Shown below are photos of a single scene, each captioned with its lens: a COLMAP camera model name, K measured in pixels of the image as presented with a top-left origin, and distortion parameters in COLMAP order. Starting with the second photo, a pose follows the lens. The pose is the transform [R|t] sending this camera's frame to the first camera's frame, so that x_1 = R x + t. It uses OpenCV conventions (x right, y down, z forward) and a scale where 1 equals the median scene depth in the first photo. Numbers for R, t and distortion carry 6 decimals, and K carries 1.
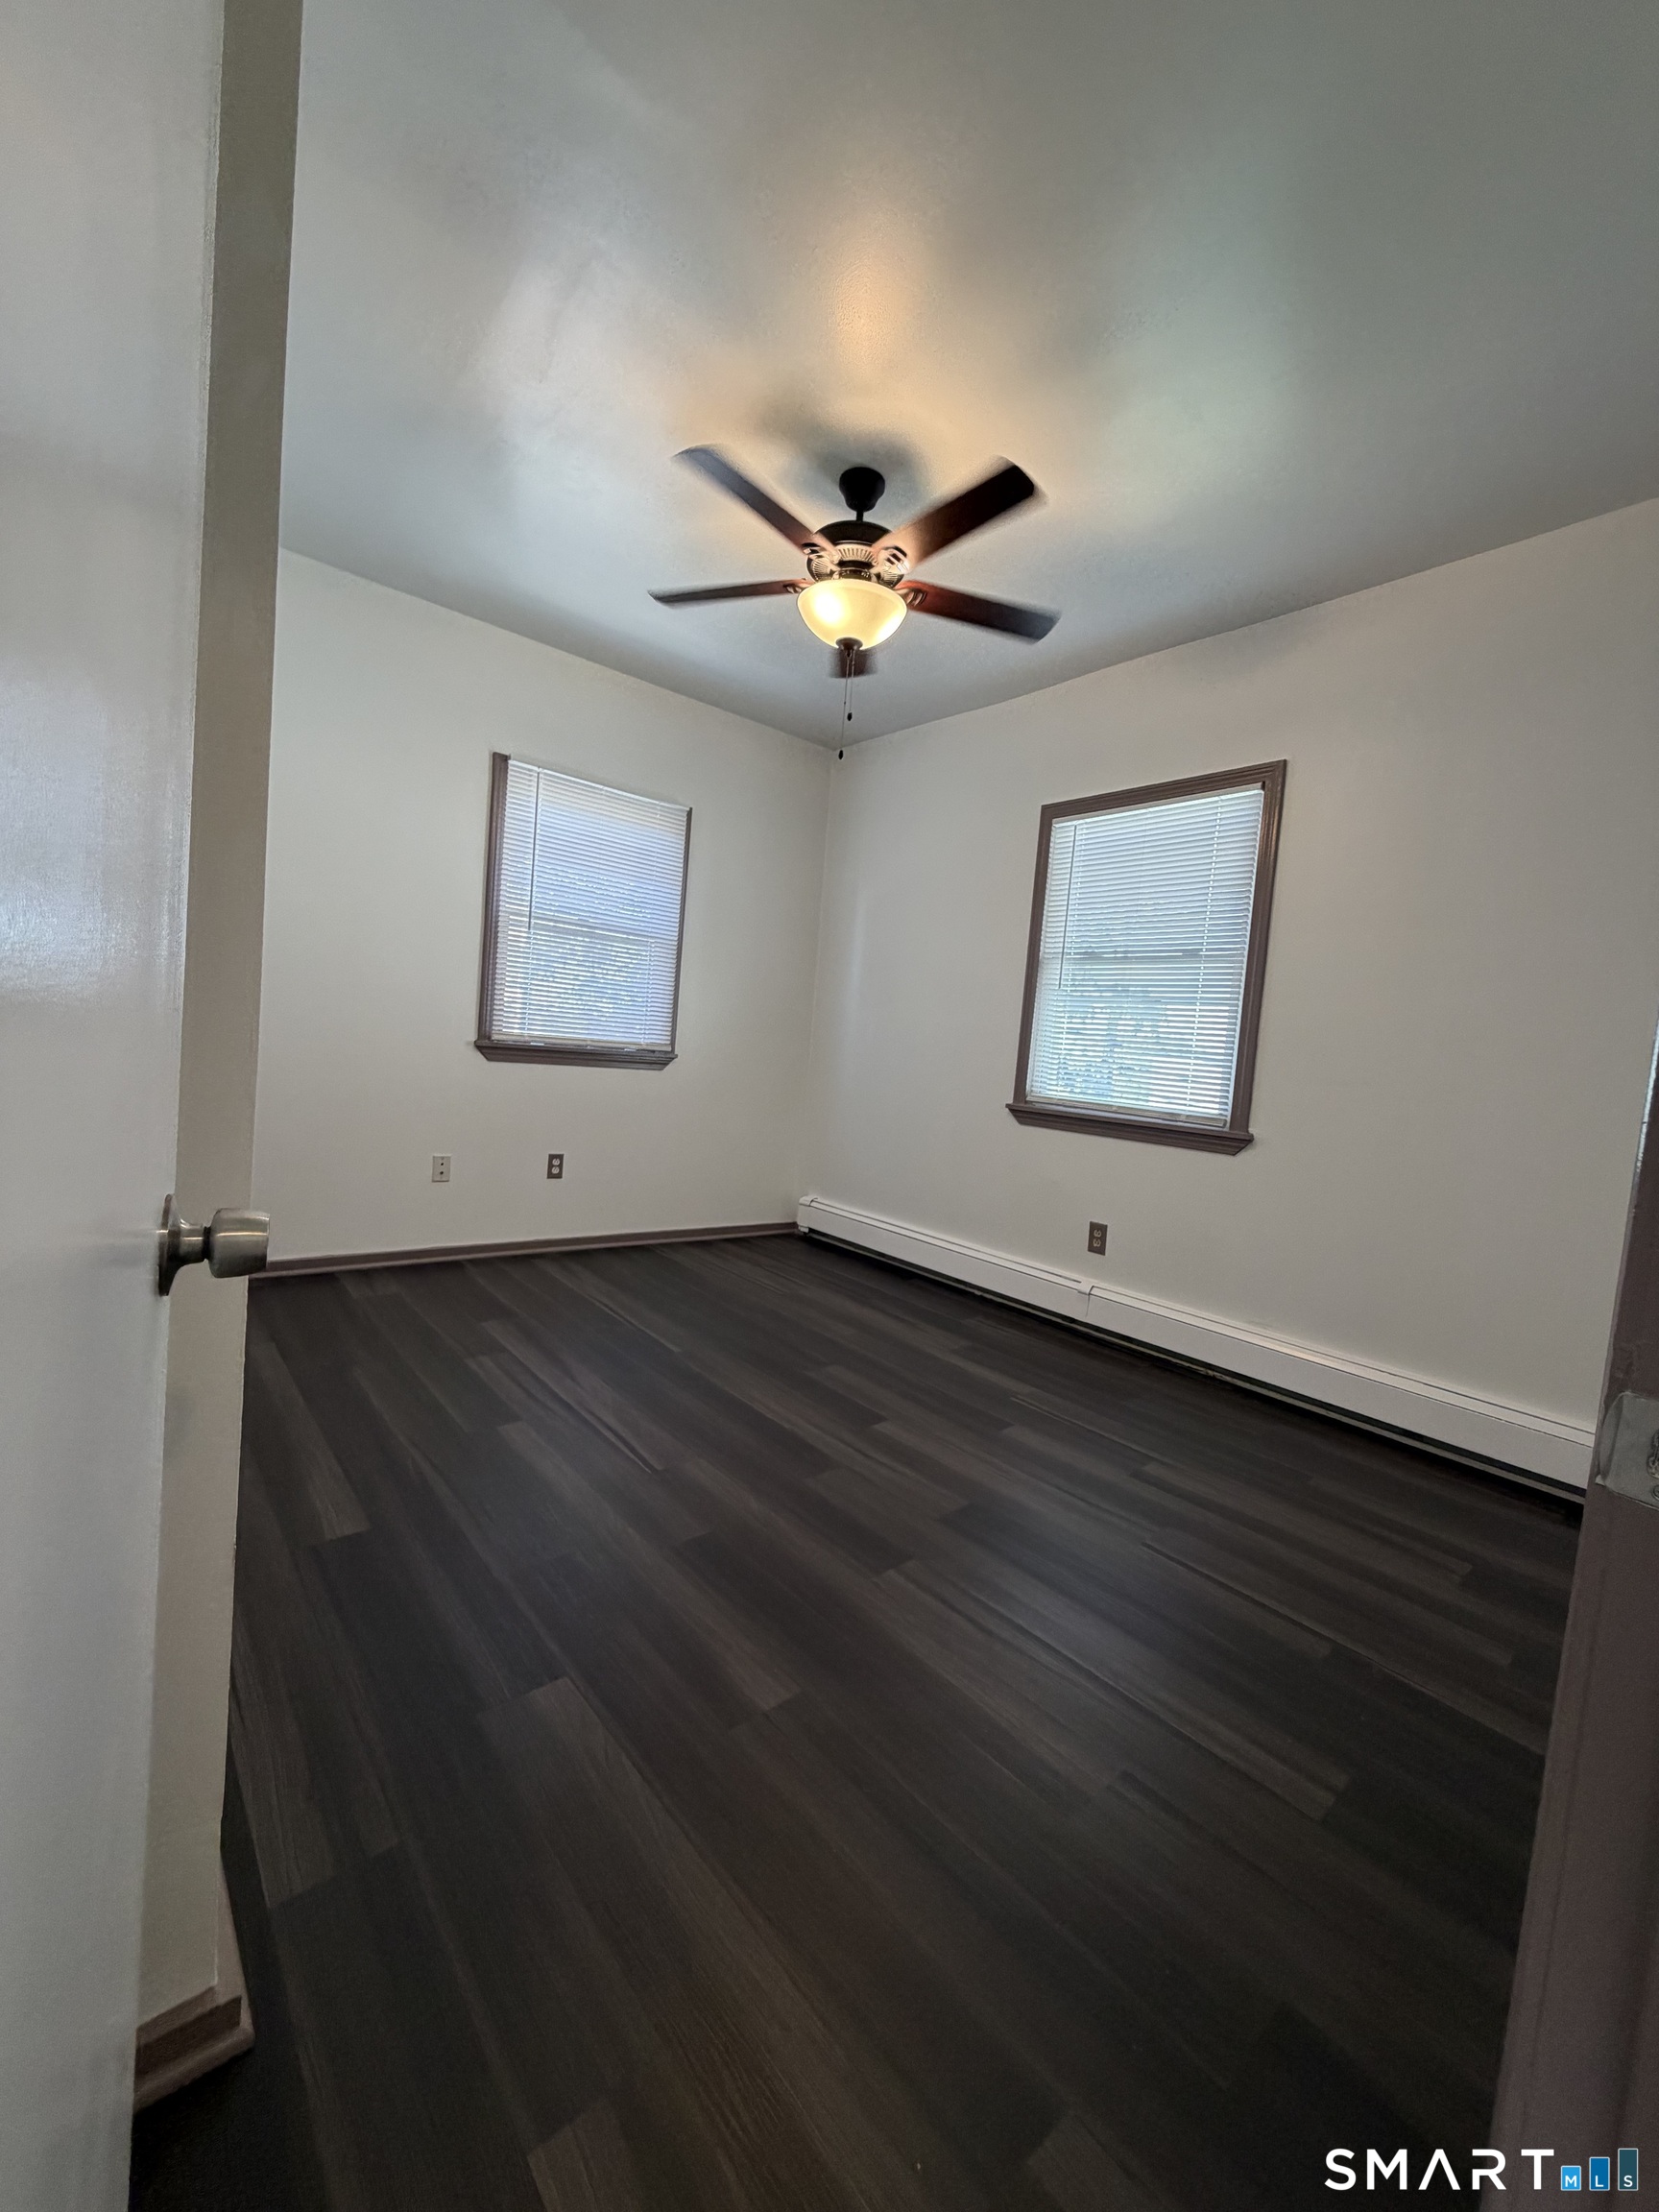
lens RADIAL K [[883.7, 0, 829.5], [0, 883.7, 1106.0], [0, 0, 1]] dist [0.000111, -0.000011]
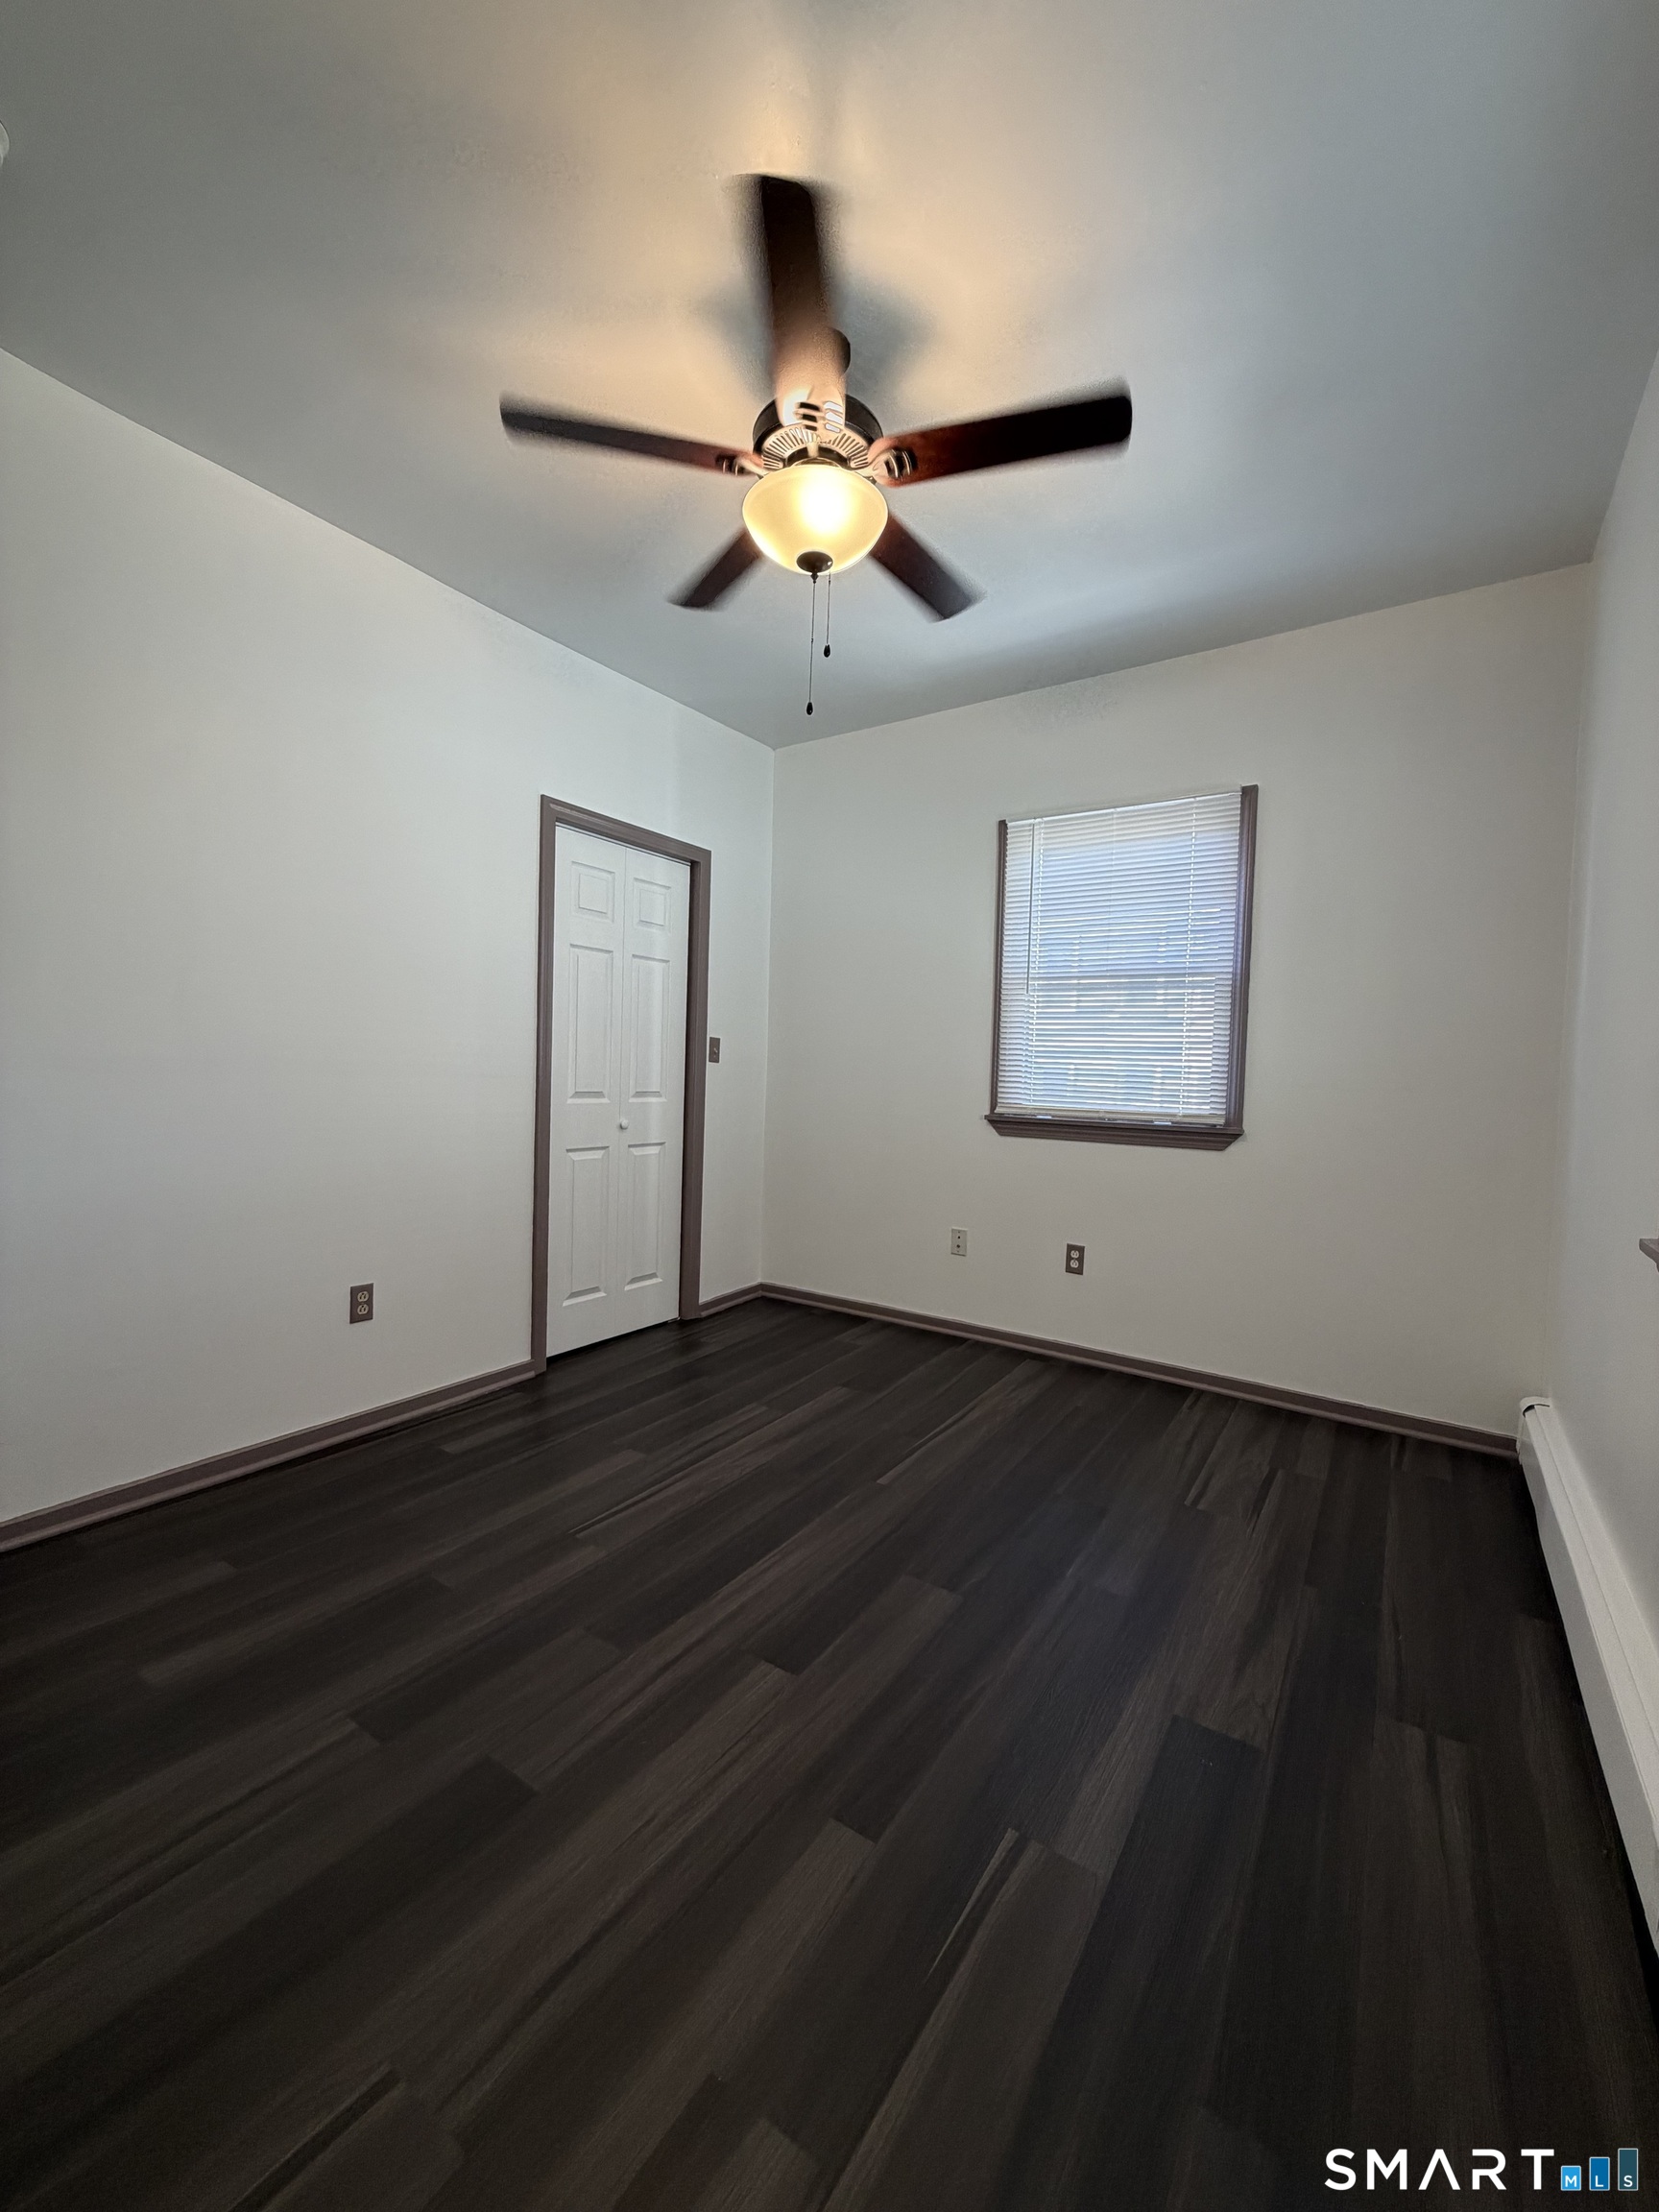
lens RADIAL K [[881.5, 0, 829.5], [0, 881.5, 1106.0], [0, 0, 1]] dist [0.002067, -0.000026]
pose [[0.260800, -0.043434, -0.964415, 0.498752], [-0.073212, 0.995221, -0.064620, -0.007546], [0.962613, 0.087460, 0.256374, 0.588699]]
